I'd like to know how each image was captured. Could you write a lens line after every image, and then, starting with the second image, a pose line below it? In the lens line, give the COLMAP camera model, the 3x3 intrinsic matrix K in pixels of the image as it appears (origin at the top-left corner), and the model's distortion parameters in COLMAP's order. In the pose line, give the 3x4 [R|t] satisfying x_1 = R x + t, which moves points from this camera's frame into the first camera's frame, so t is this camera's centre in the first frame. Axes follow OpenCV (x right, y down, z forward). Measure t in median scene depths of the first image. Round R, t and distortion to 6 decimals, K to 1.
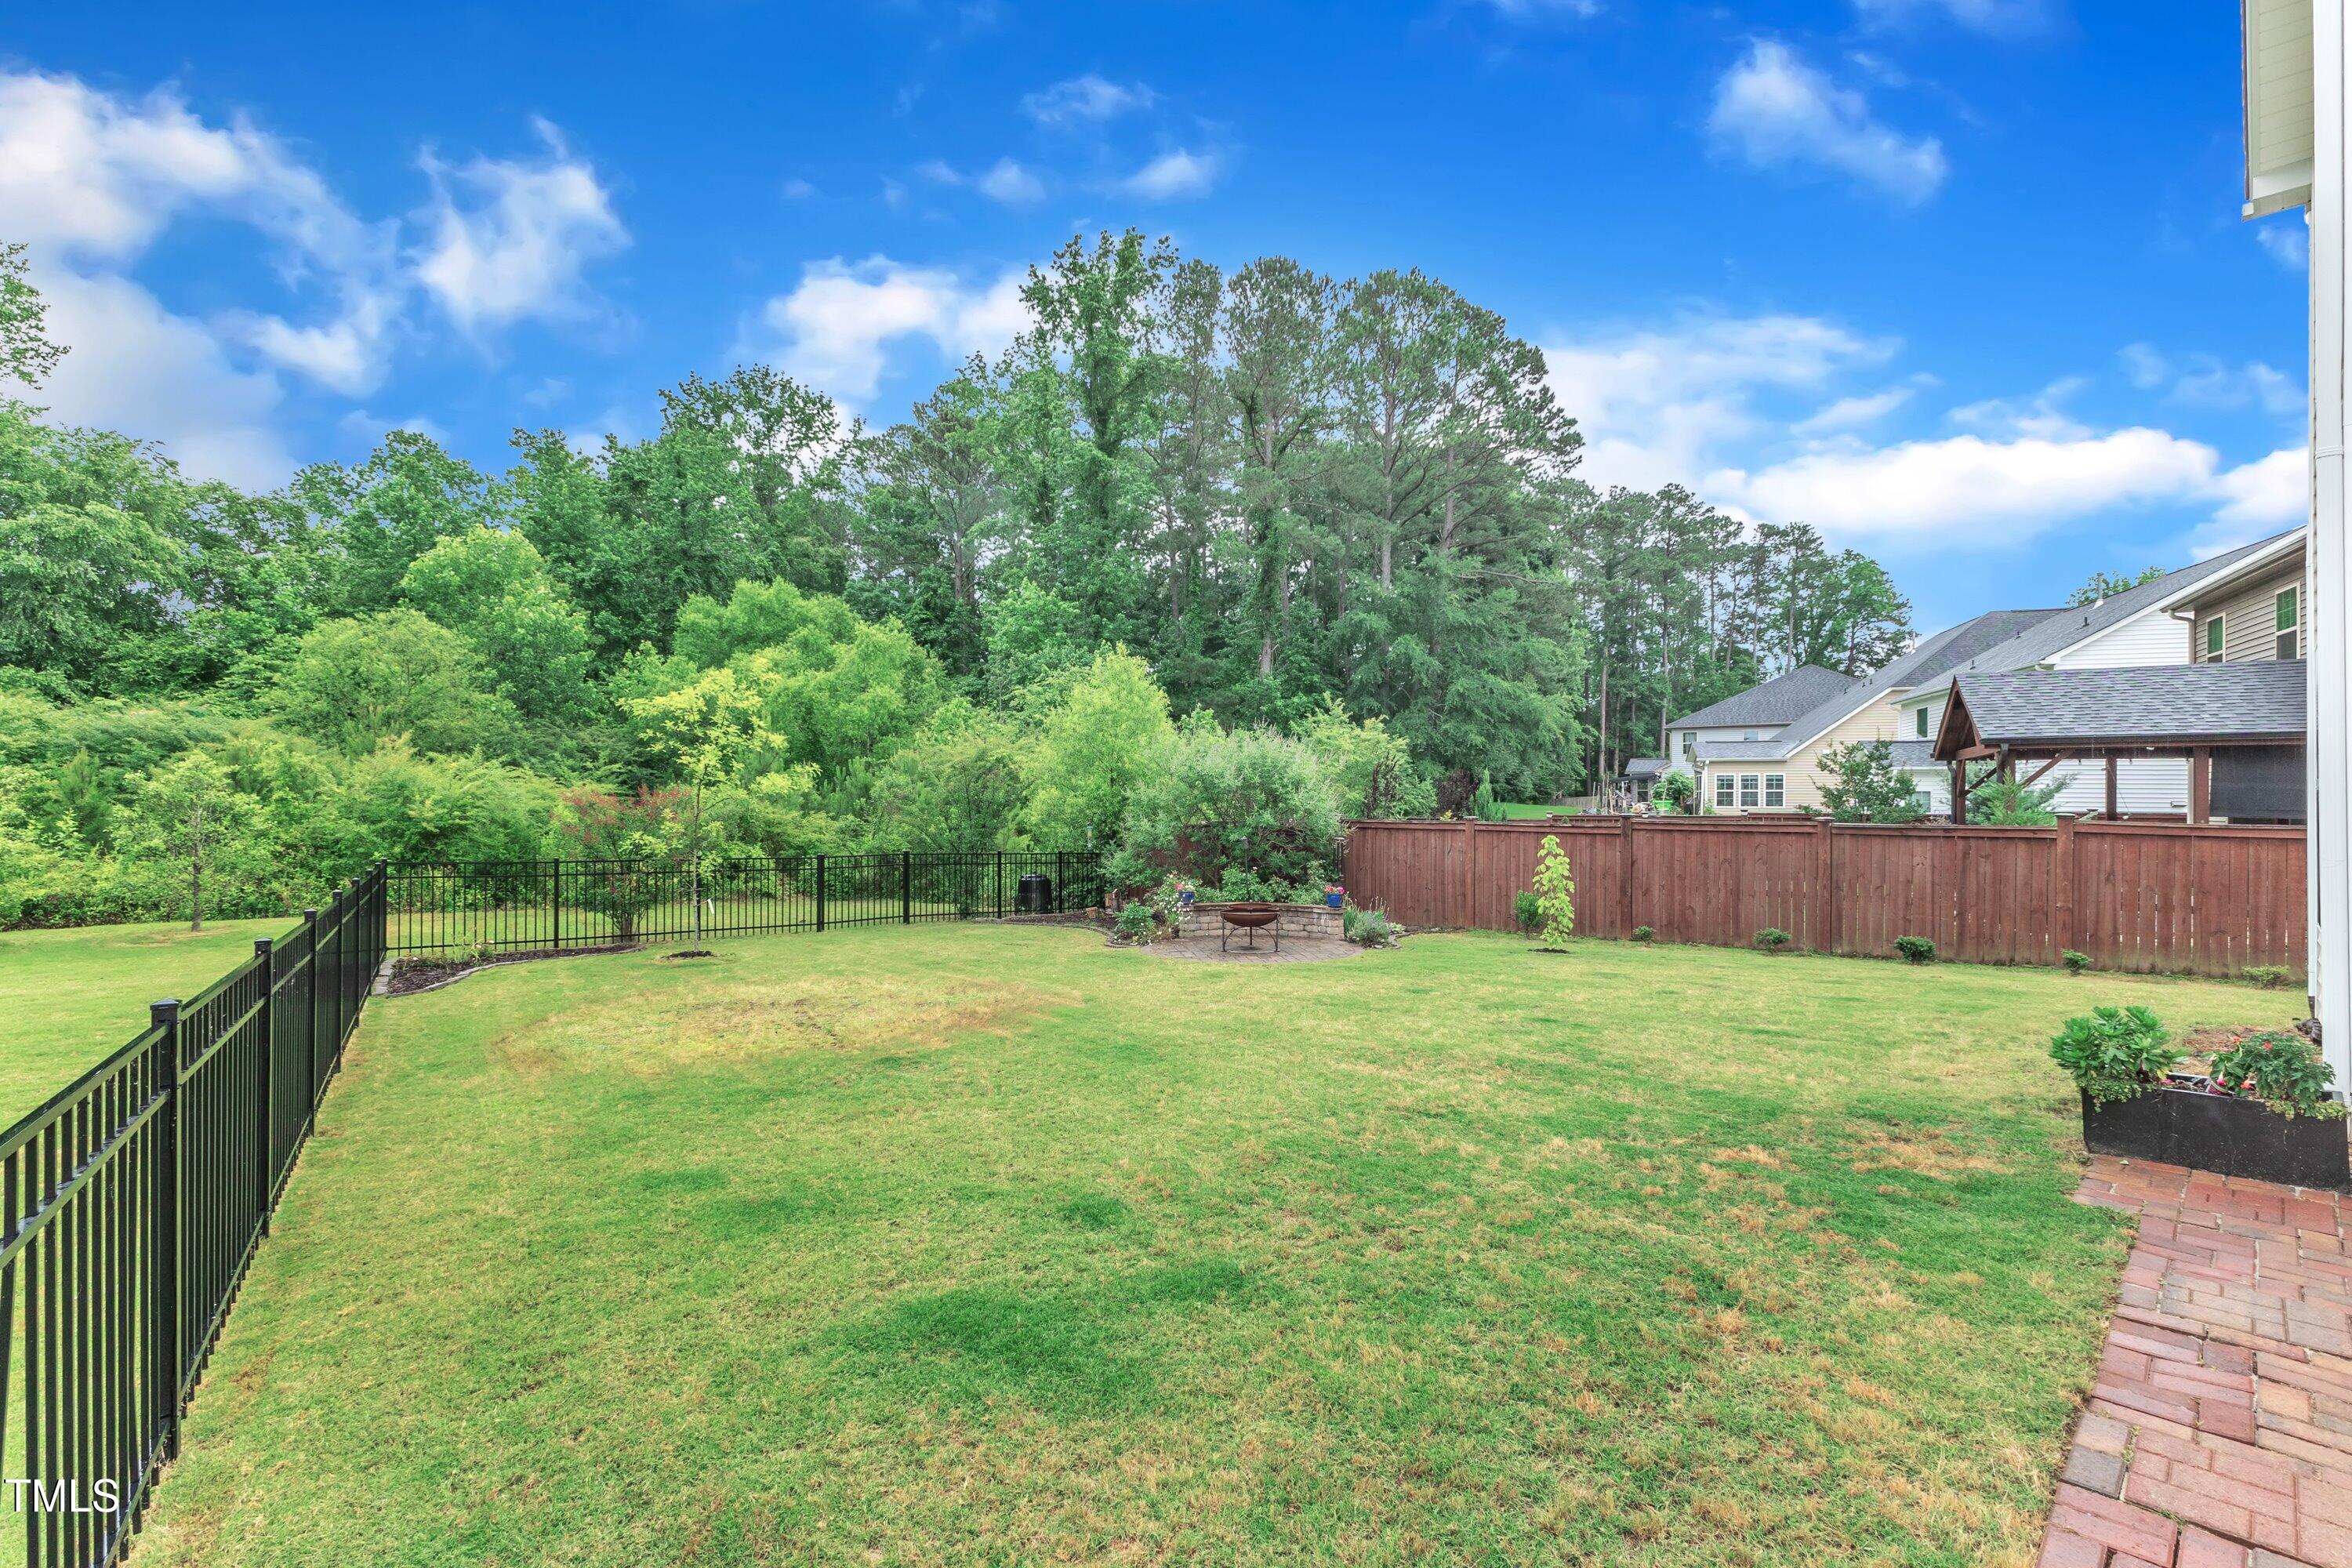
lens RADIAL K [[1028.2, 0, 1177.3], [0, 1028.2, 796.3], [0, 0, 1]] dist [0.018530, -0.005779]
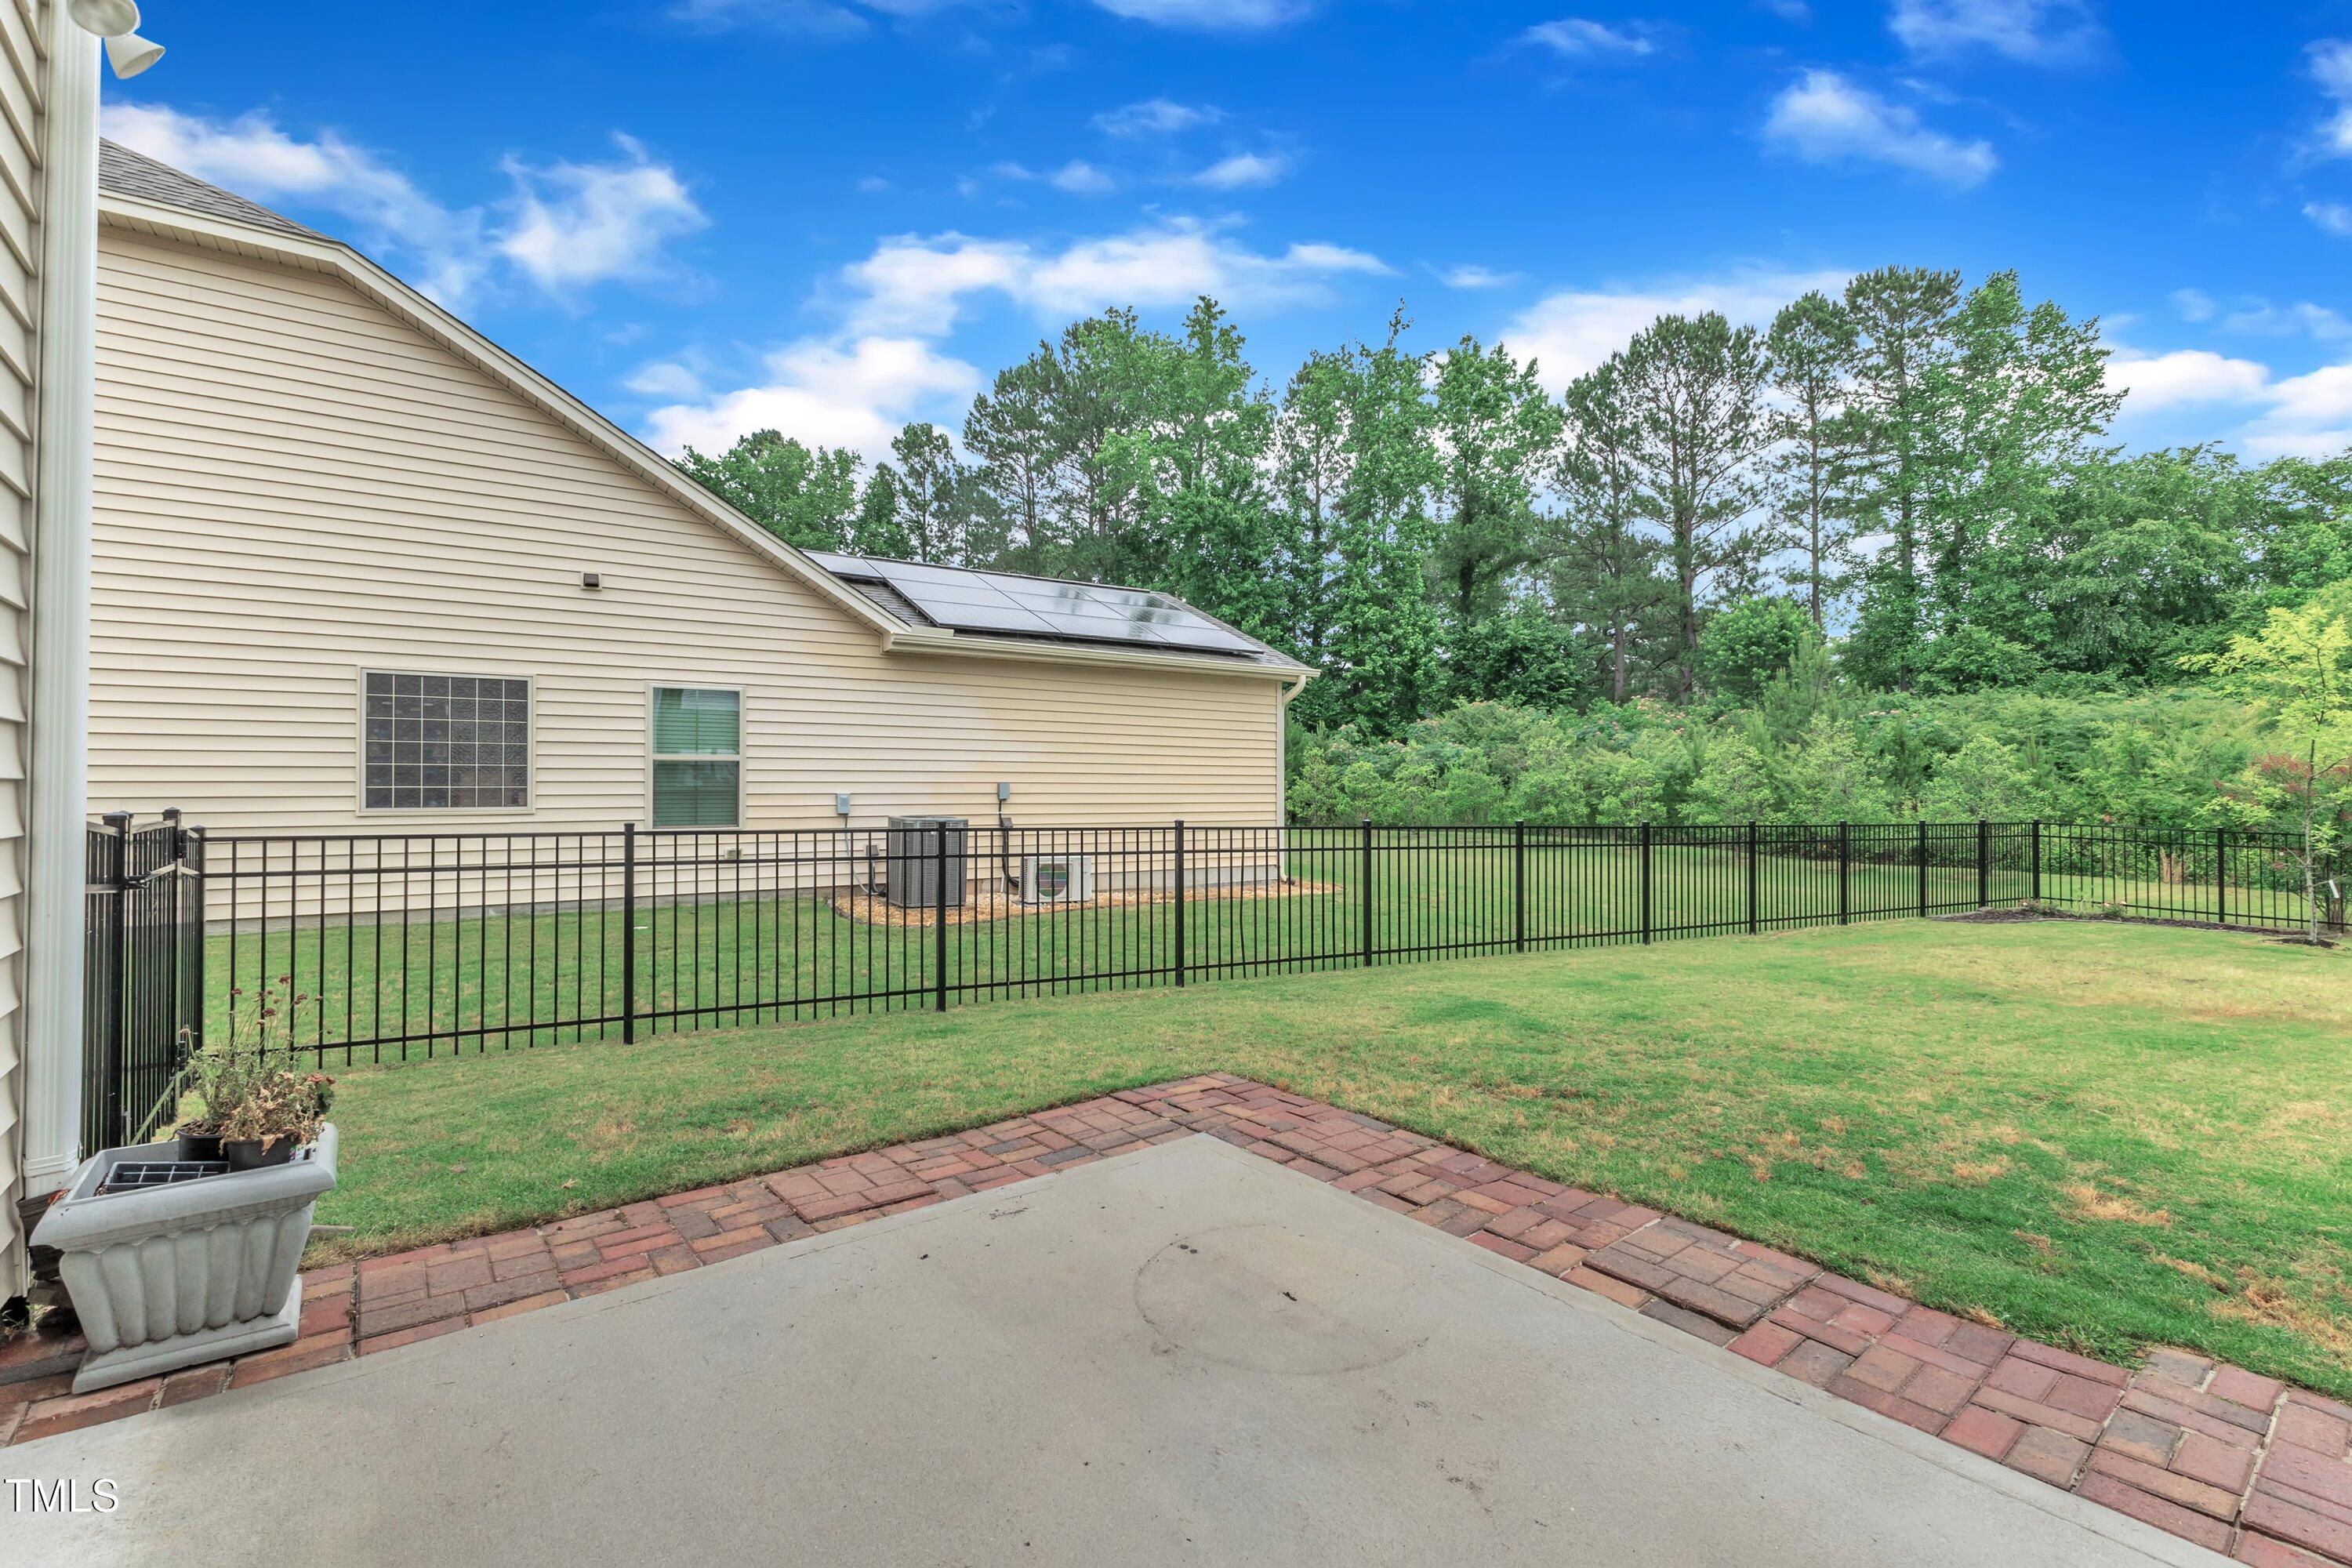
lens RADIAL K [[1028.2, 0, 1184.7], [0, 1028.2, 783.9], [0, 0, 1]] dist [0.018530, -0.005779]
pose [[-0.094540, -0.008861, -0.995482, 0.421223], [0.005519, 0.999940, -0.009425, 0.025245], [0.995506, -0.006385, -0.094486, 0.158919]]
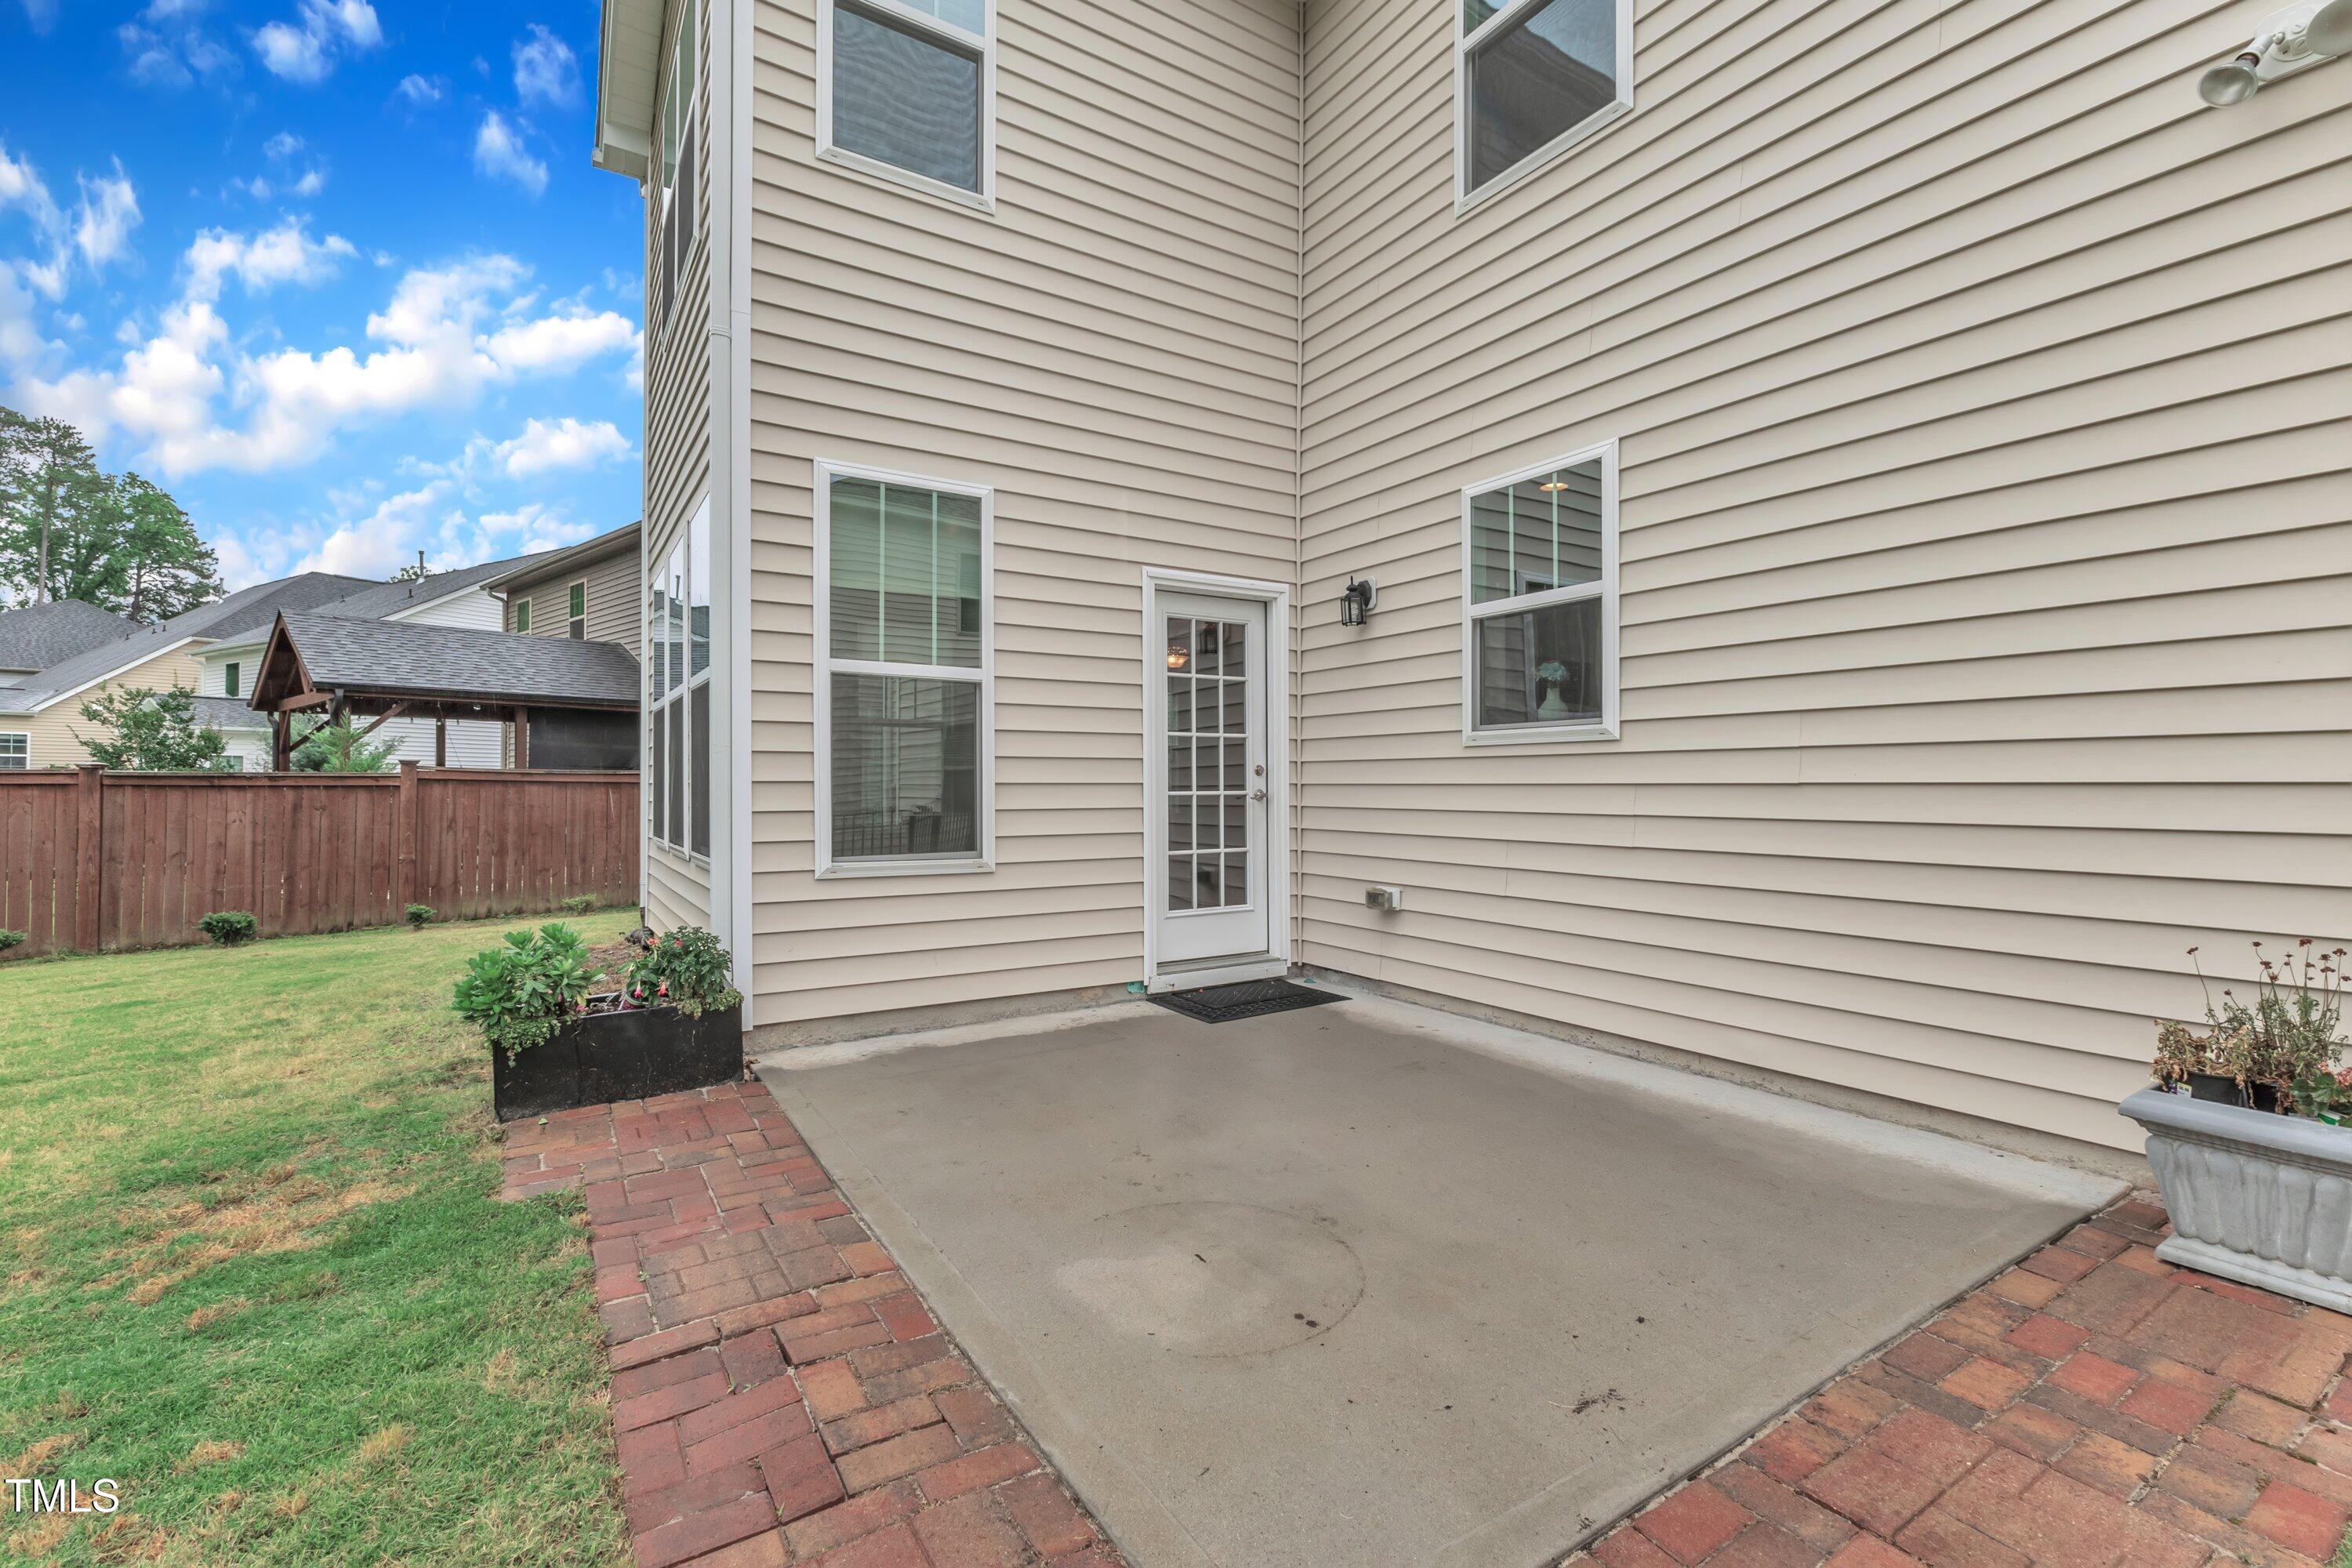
lens RADIAL K [[1028.2, 0, 1182.0], [0, 1028.2, 773.0], [0, 0, 1]] dist [0.018530, -0.005779]
pose [[0.203626, 0.008124, 0.979015, 0.083056], [-0.005329, 0.999960, -0.007189, 0.031614], [-0.979034, -0.003753, 0.203661, 0.128690]]
